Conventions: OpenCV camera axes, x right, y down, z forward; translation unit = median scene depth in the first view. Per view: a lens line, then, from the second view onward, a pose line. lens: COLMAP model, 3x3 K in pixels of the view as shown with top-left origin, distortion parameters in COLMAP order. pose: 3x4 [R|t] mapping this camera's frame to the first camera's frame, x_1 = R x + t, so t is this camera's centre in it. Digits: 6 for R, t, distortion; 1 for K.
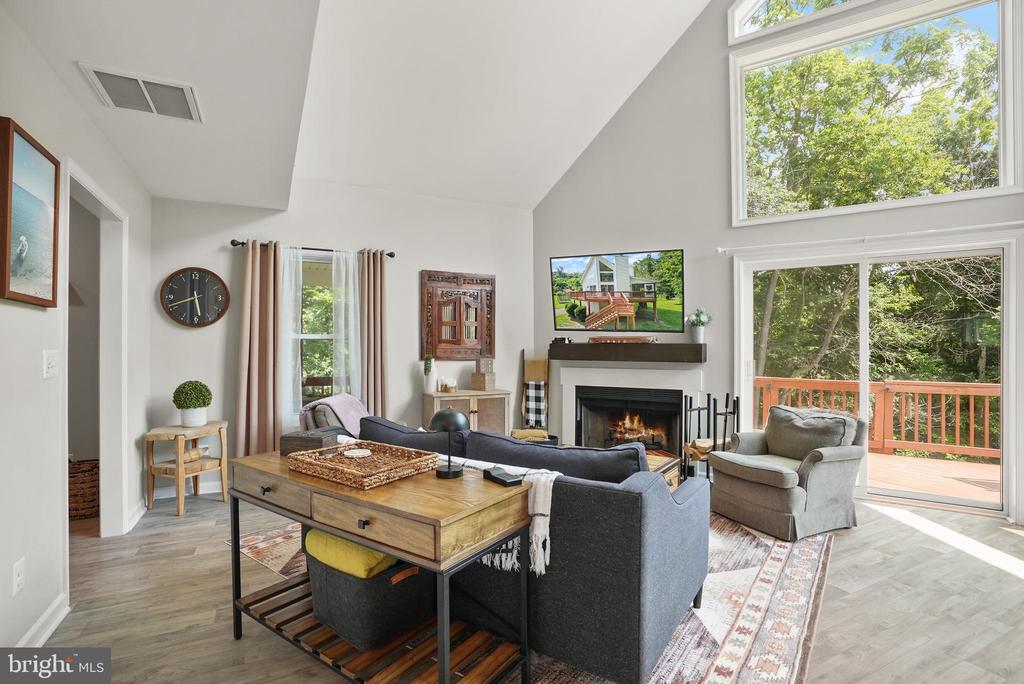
lens RADIAL K [[486.6, 0, 514.0], [0, 486.6, 341.4], [0, 0, 1]] dist [-0.051427, 0.017441]
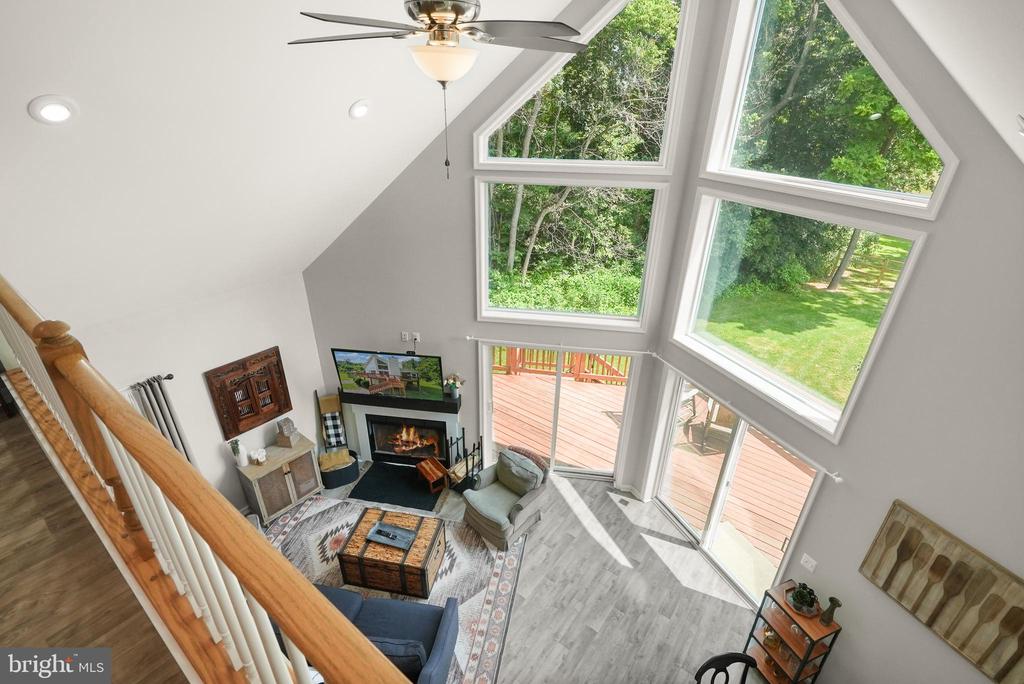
lens RADIAL K [[474.7, 0, 508.3], [0, 474.7, 341.3], [0, 0, 1]] dist [-0.001021, 0.000038]
pose [[0.904659, -0.182216, 0.385214, 0.023654], [-0.016555, 0.888257, 0.459048, -0.735598], [-0.425815, -0.421659, 0.800553, -0.081947]]
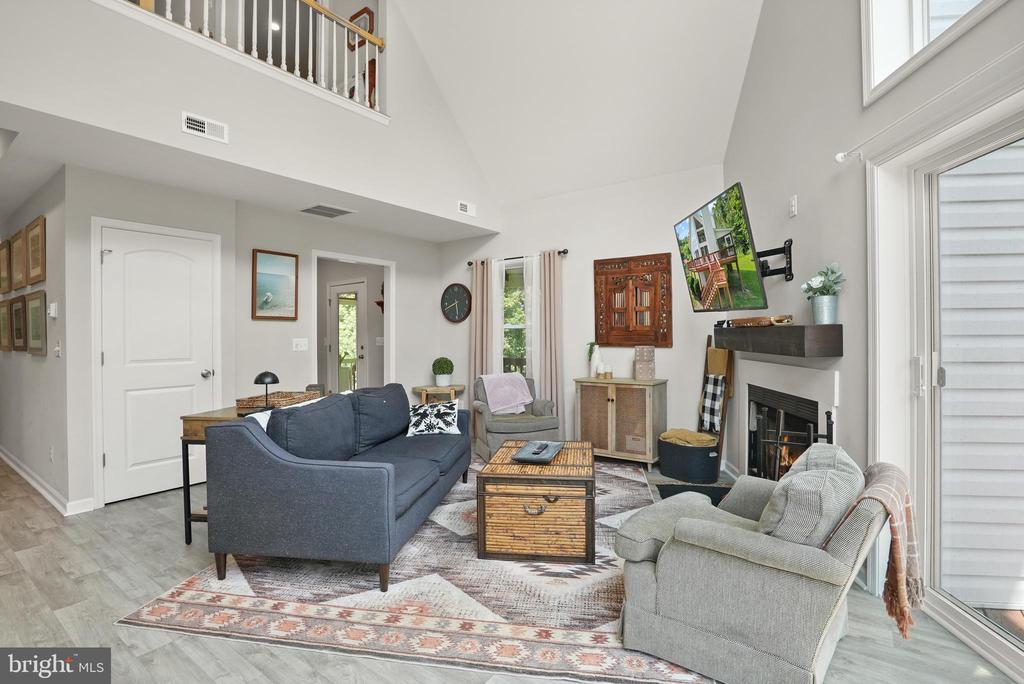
lens RADIAL K [[486.6, 0, 514.0], [0, 486.6, 341.4], [0, 0, 1]] dist [-0.051427, 0.017441]
pose [[0.460748, 0.007960, -0.887495, 0.696522], [0.023104, 0.999513, 0.020960, 0.002171], [0.887230, -0.030162, 0.460340, 0.385280]]
